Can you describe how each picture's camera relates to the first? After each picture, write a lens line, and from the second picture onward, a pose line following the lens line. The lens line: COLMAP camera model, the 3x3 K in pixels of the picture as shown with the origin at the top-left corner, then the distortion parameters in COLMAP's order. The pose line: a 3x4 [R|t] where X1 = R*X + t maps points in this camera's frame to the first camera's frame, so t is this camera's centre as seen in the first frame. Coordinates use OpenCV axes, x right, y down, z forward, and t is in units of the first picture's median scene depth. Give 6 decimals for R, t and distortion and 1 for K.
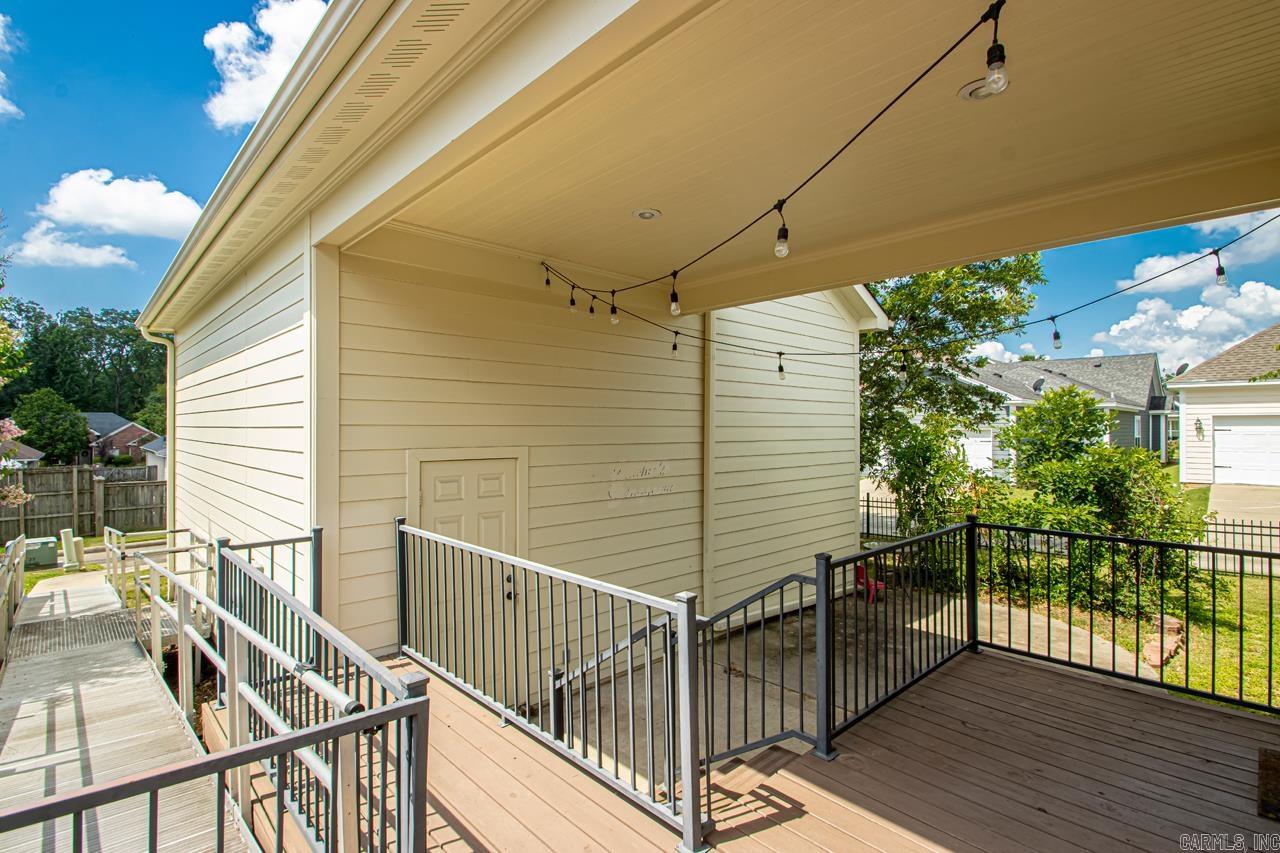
lens RADIAL K [[602.1, 0, 640.3], [0, 602.1, 430.0], [0, 0, 1]] dist [0.004708, -0.000124]
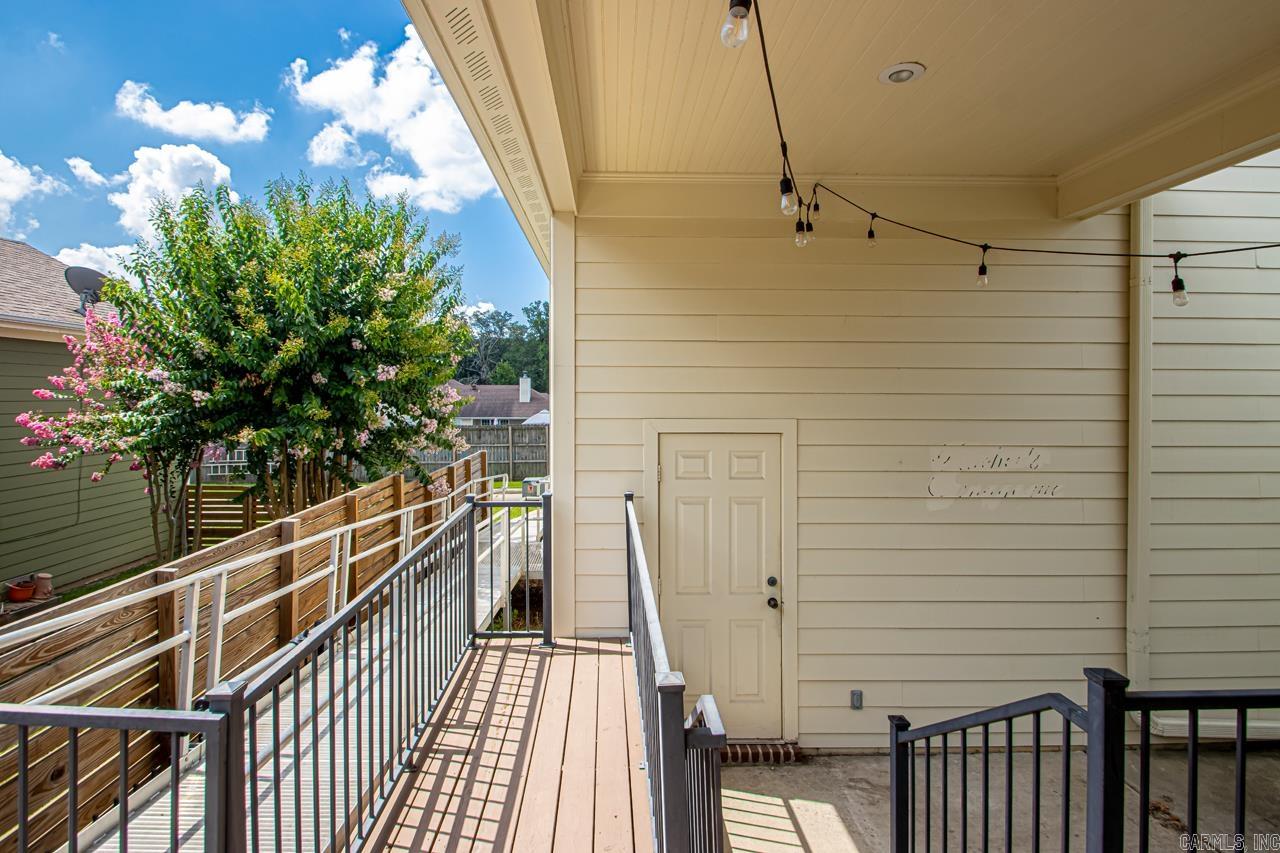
lens RADIAL K [[638.2, 0, 609.4], [0, 638.2, 394.1], [0, 0, 1]] dist [-0.001623, -0.001638]
pose [[0.742156, 0.002681, -0.670222, 0.194207], [-0.006388, 0.999975, -0.003073, -0.001910], [0.670197, 0.006562, 0.742155, 0.210962]]
